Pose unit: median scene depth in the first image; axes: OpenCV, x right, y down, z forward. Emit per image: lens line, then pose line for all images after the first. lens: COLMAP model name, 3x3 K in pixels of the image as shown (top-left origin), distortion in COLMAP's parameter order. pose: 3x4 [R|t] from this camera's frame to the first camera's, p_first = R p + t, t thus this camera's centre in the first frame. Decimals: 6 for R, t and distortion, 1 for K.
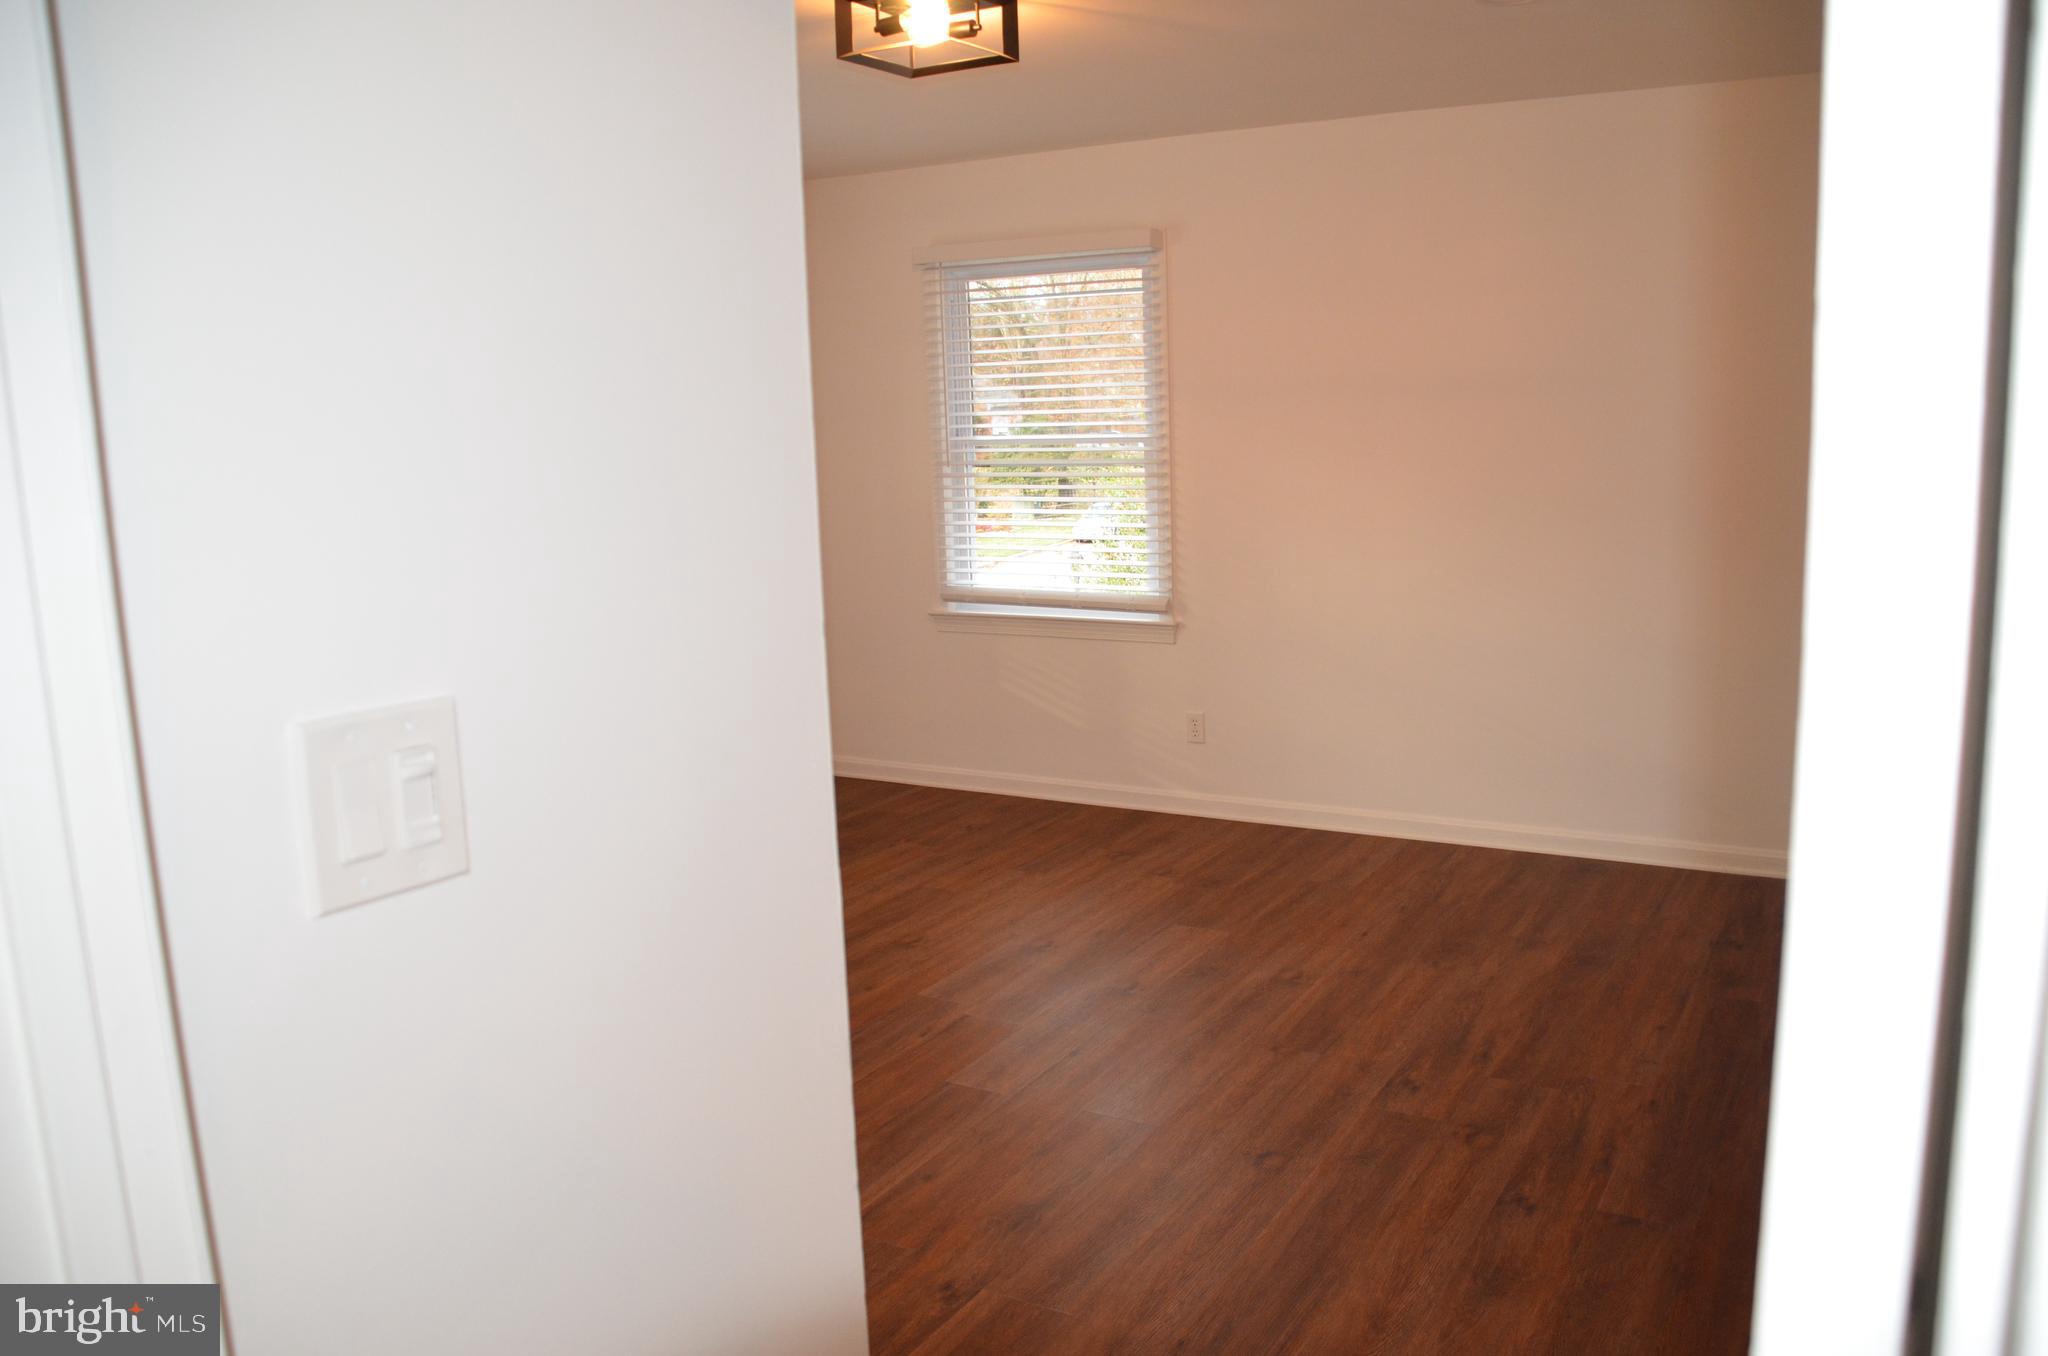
lens RADIAL K [[1611.5, 0, 1013.2], [0, 1611.5, 688.7], [0, 0, 1]] dist [-0.146814, 0.097430]
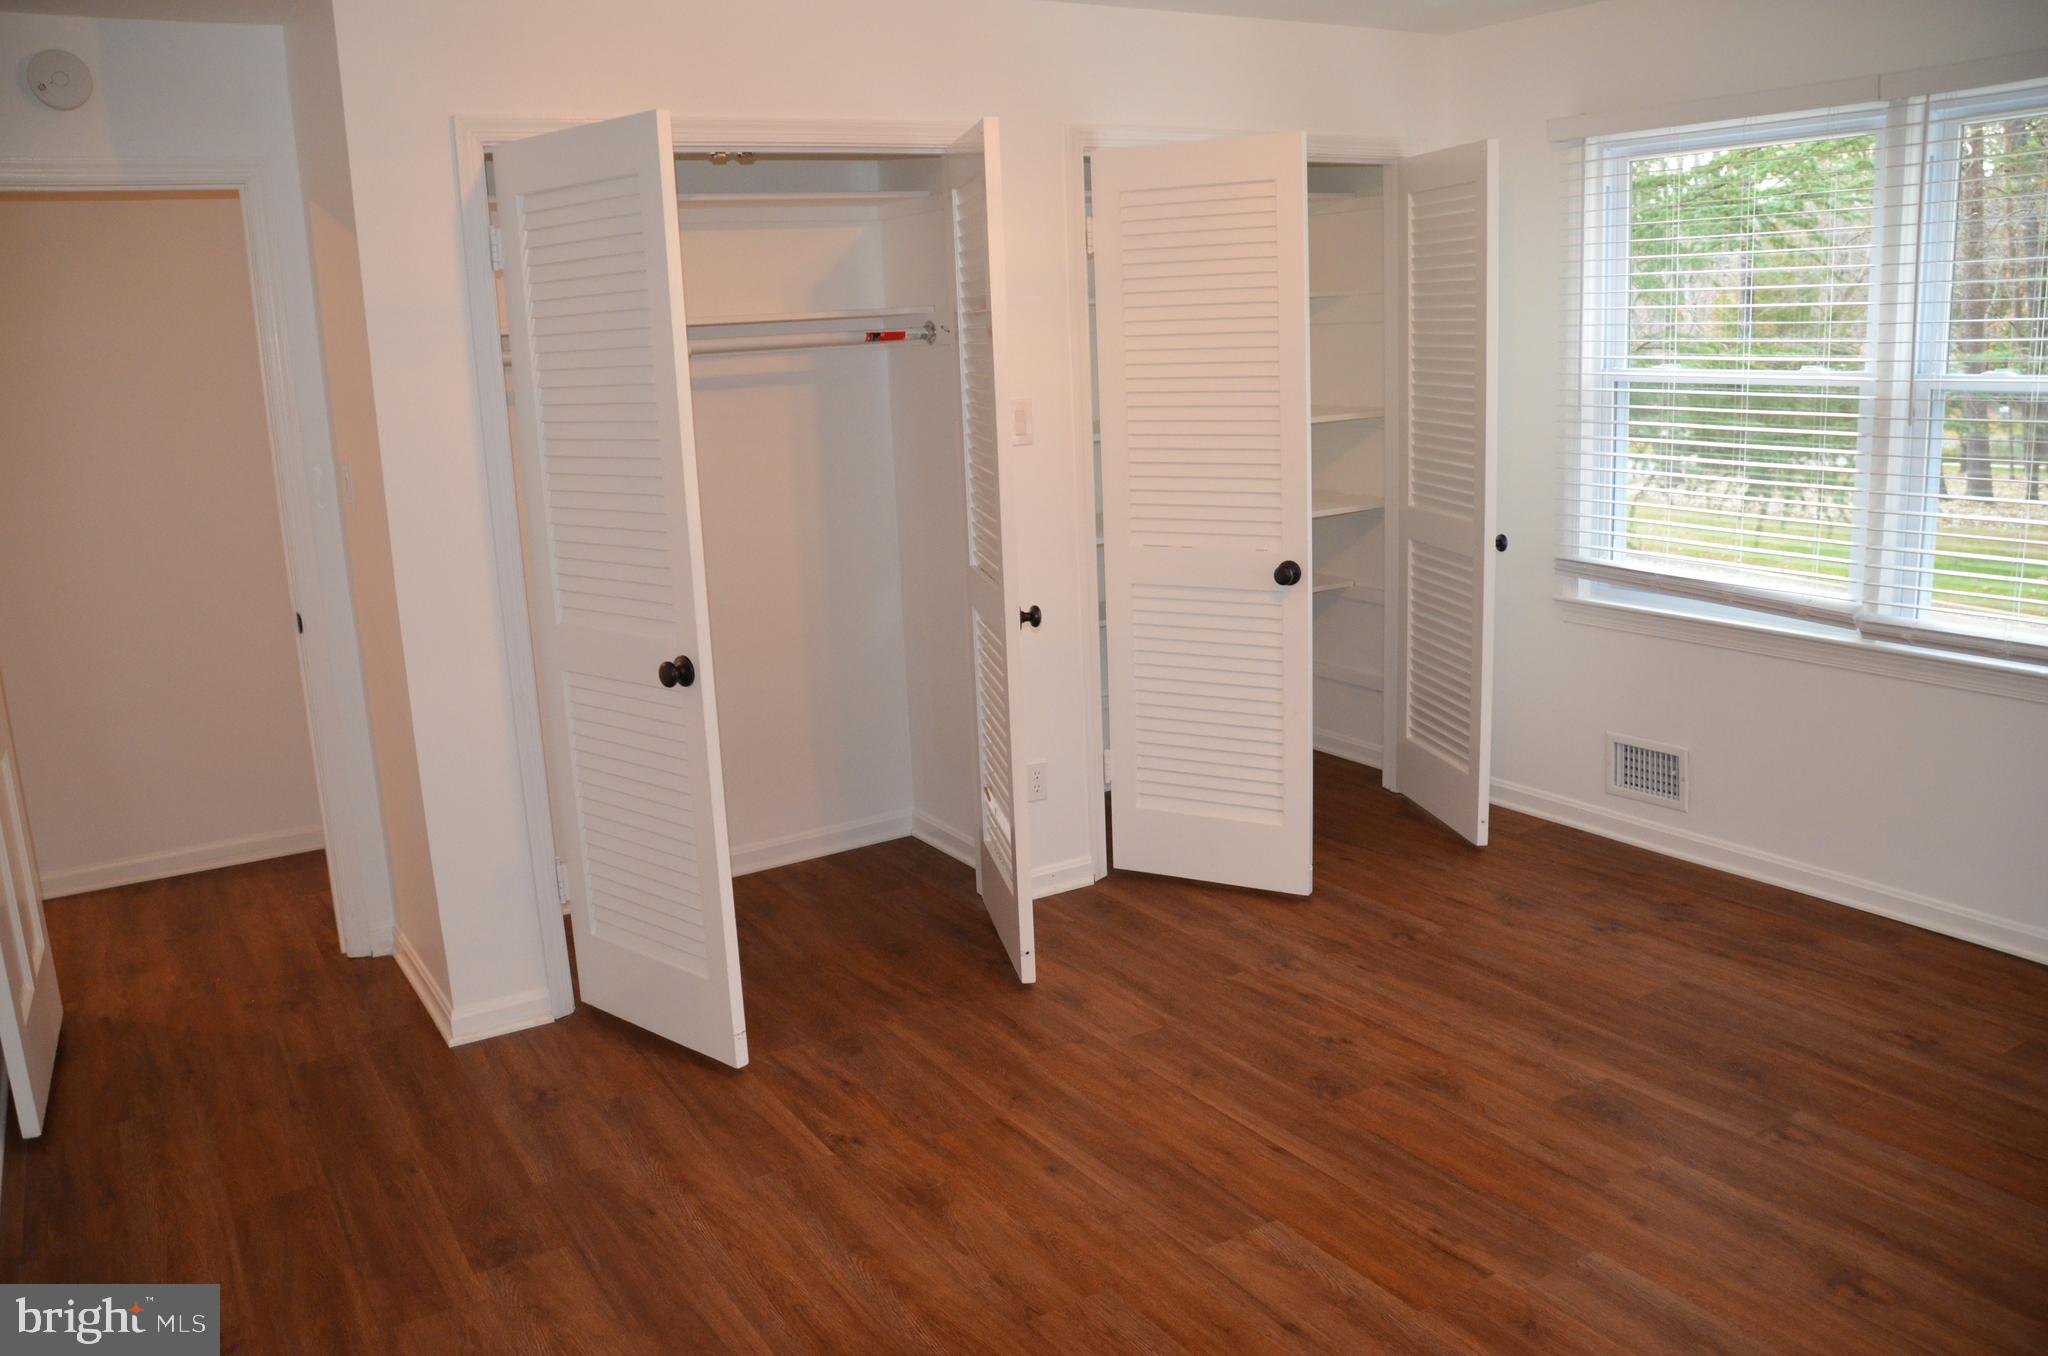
lens RADIAL K [[1611.5, 0, 1013.2], [0, 1611.5, 688.7], [0, 0, 1]] dist [-0.146814, 0.097430]
pose [[-0.471761, 0.241152, -0.848108, 0.445162], [-0.101211, 0.940704, 0.323779, -0.169740], [0.875898, 0.238584, -0.419380, 0.847540]]
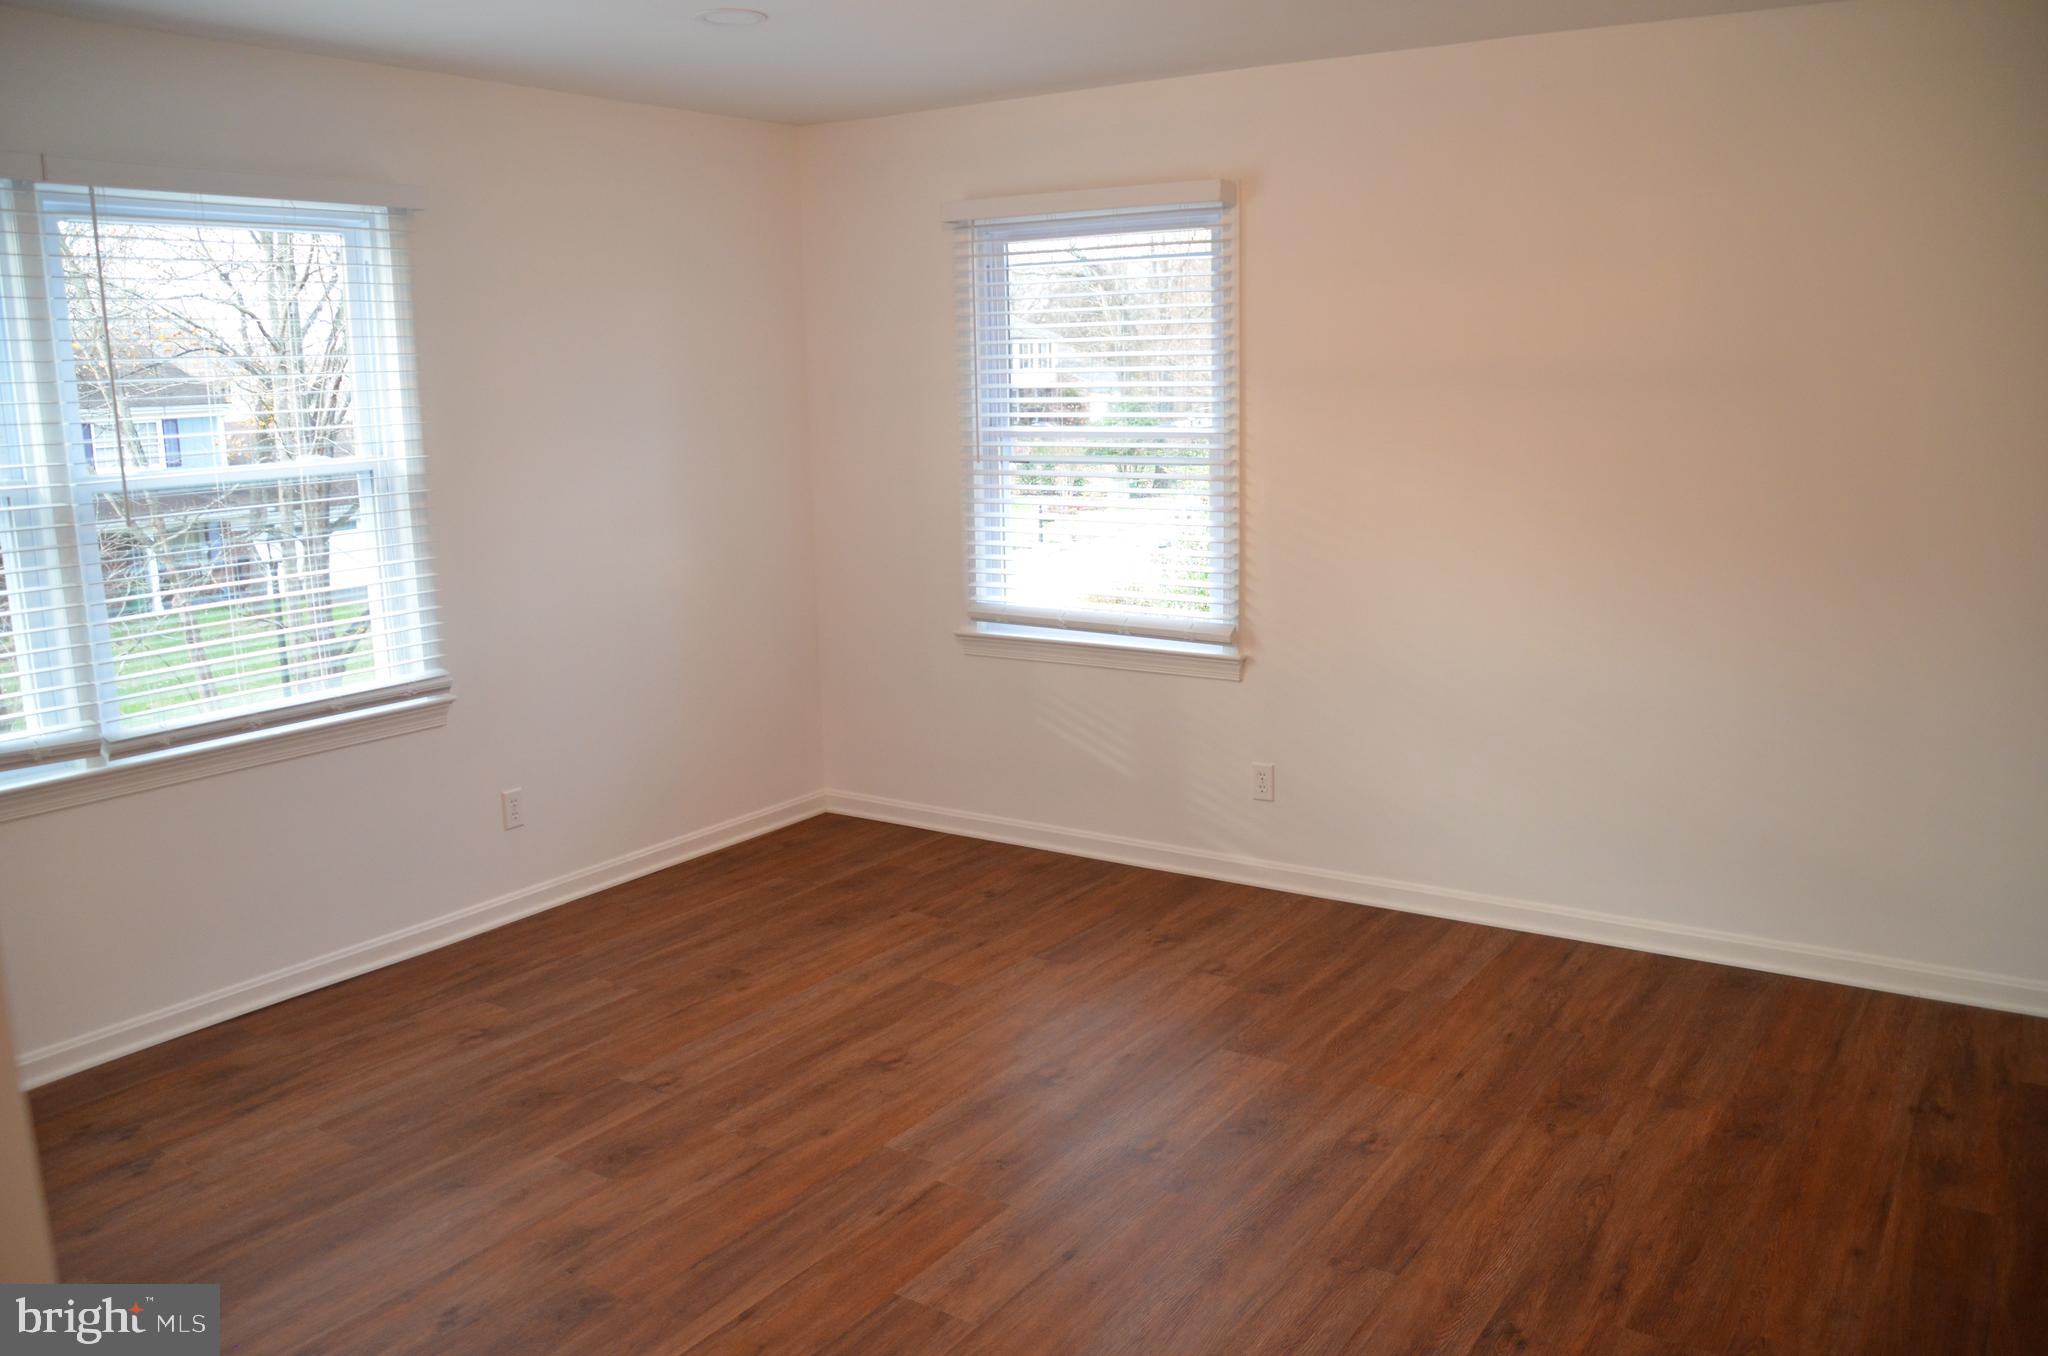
lens RADIAL K [[1611.5, 0, 1013.2], [0, 1611.5, 688.7], [0, 0, 1]] dist [-0.146814, 0.097430]
pose [[0.997934, 0.025203, -0.059101, 0.037455], [-0.024311, 0.999580, 0.015758, -0.040207], [0.059474, -0.014289, 0.998128, 0.189913]]
